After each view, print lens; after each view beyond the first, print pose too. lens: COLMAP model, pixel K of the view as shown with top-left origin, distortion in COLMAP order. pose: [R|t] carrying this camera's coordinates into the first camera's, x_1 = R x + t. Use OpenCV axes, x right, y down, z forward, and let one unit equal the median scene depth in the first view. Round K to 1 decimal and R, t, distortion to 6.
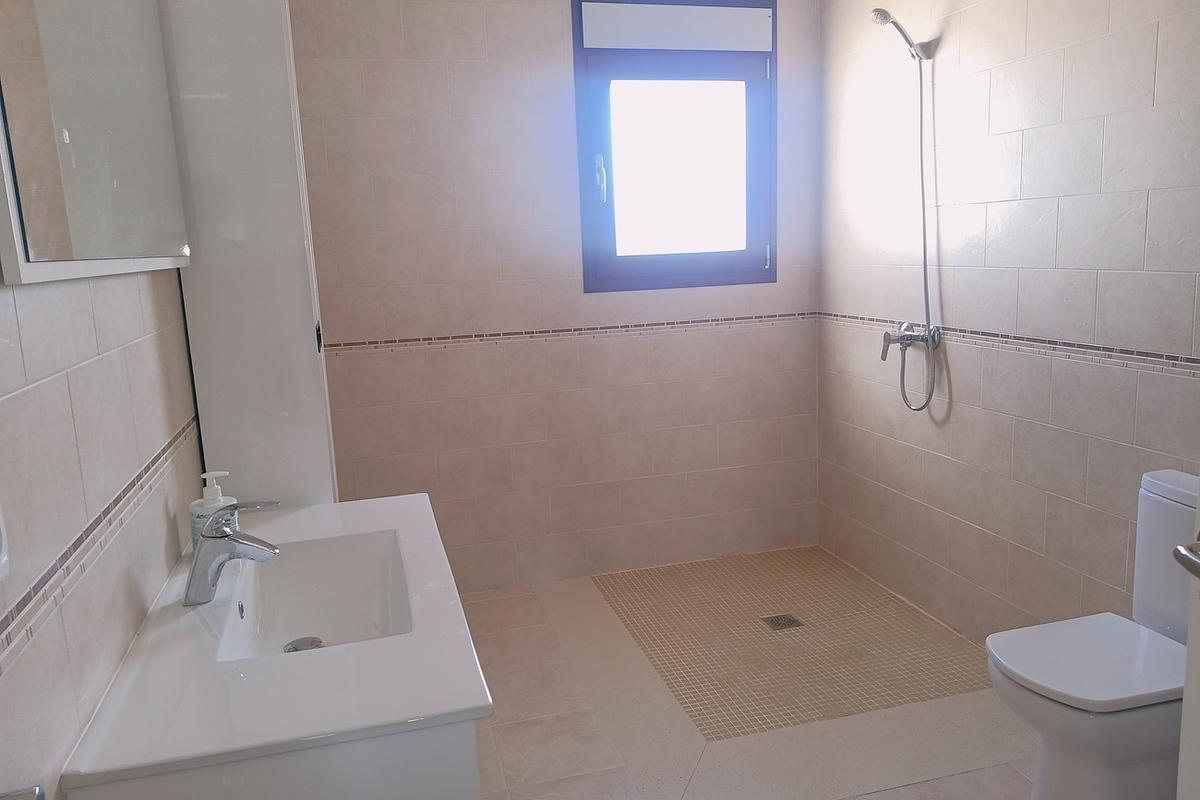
lens RADIAL K [[888.1, 0, 600.0], [0, 888.1, 400.0], [0, 0, 1]] dist [0.100009, -0.194146]
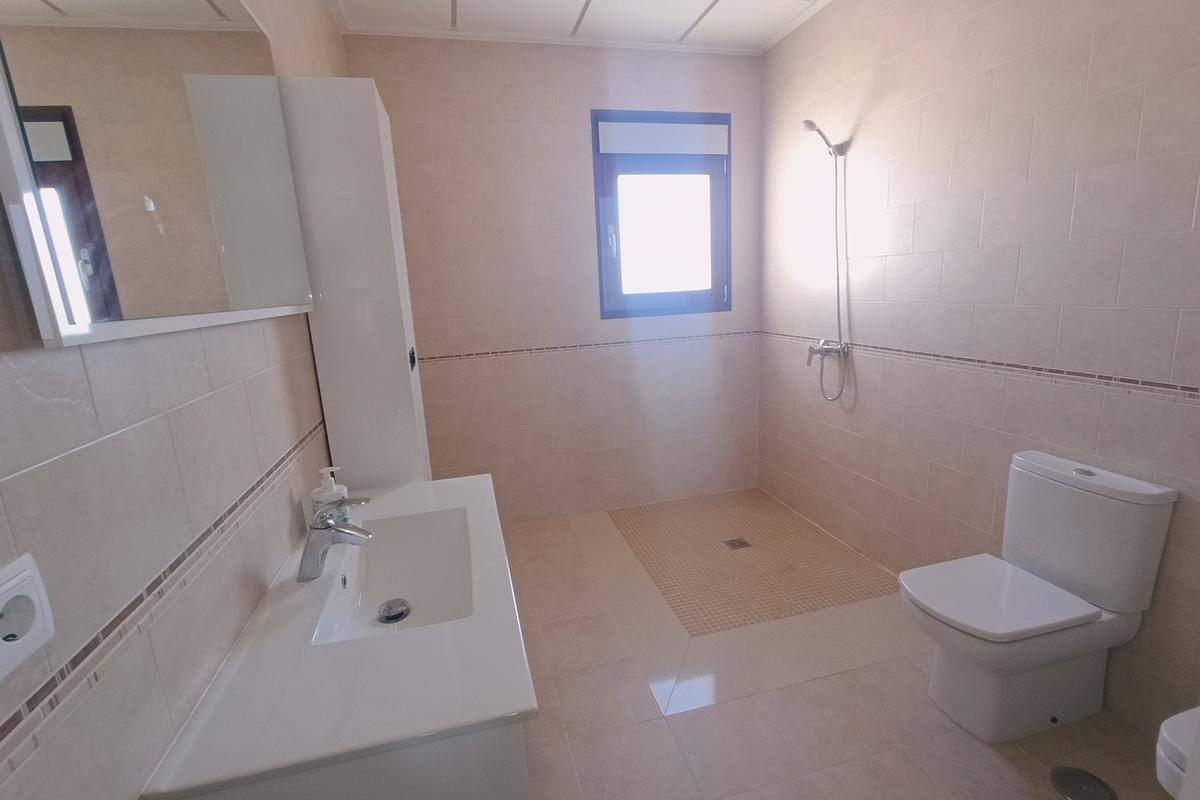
lens RADIAL K [[545.1, 0, 592.0], [0, 545.1, 394.9], [0, 0, 1]] dist [-0.028827, 0.015837]
pose [[0.999616, -0.006586, -0.026901, -0.011087], [0.007342, 0.999578, 0.028091, -0.026860], [0.026705, -0.028278, 0.999243, 0.123807]]
